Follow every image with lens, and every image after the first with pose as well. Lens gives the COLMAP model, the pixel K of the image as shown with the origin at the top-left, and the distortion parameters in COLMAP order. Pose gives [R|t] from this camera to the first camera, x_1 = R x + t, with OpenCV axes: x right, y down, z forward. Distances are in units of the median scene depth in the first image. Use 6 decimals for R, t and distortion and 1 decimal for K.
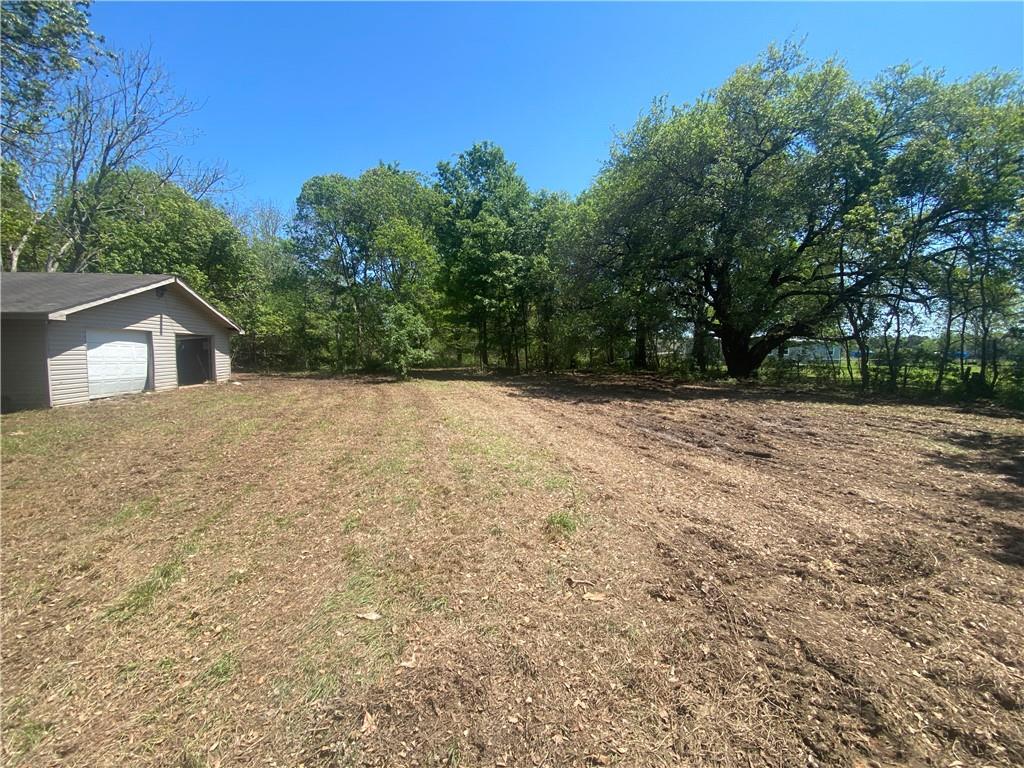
lens RADIAL K [[424.0, 0, 507.3], [0, 424.0, 388.7], [0, 0, 1]] dist [-0.084736, 0.004549]
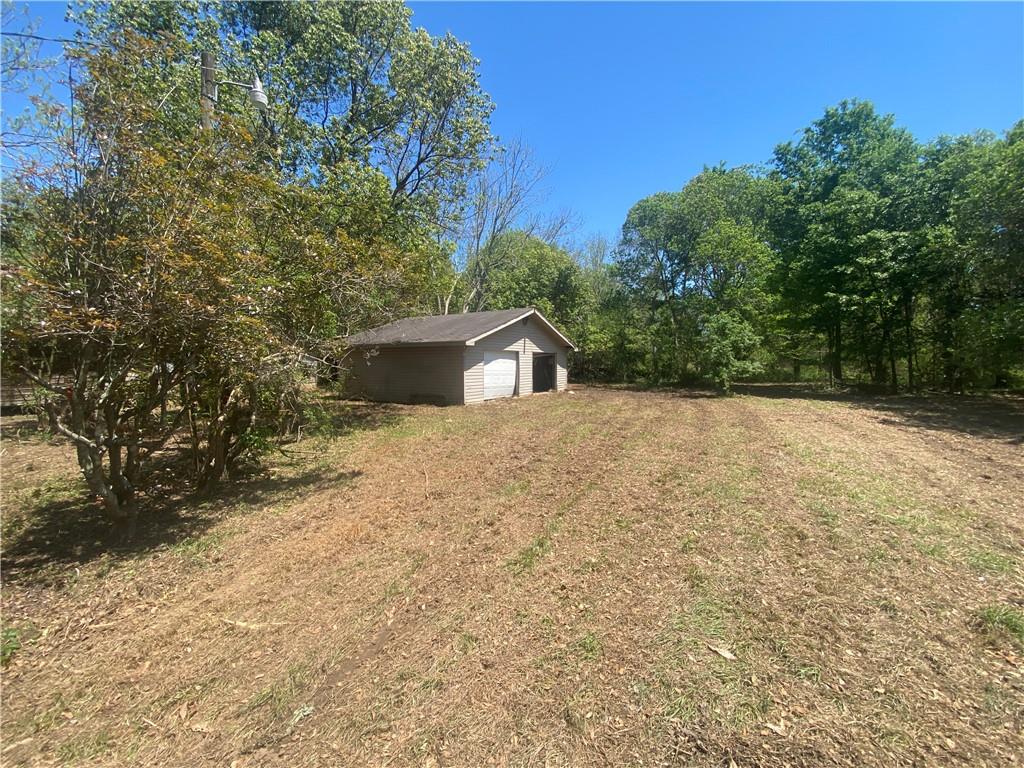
lens RADIAL K [[424.0, 0, 511.6], [0, 424.0, 387.9], [0, 0, 1]] dist [-0.084736, 0.004549]
pose [[0.626246, 0.018783, -0.779399, 0.131892], [-0.055588, 0.998241, -0.020609, 0.006000], [0.777641, 0.056232, 0.626189, 0.068928]]
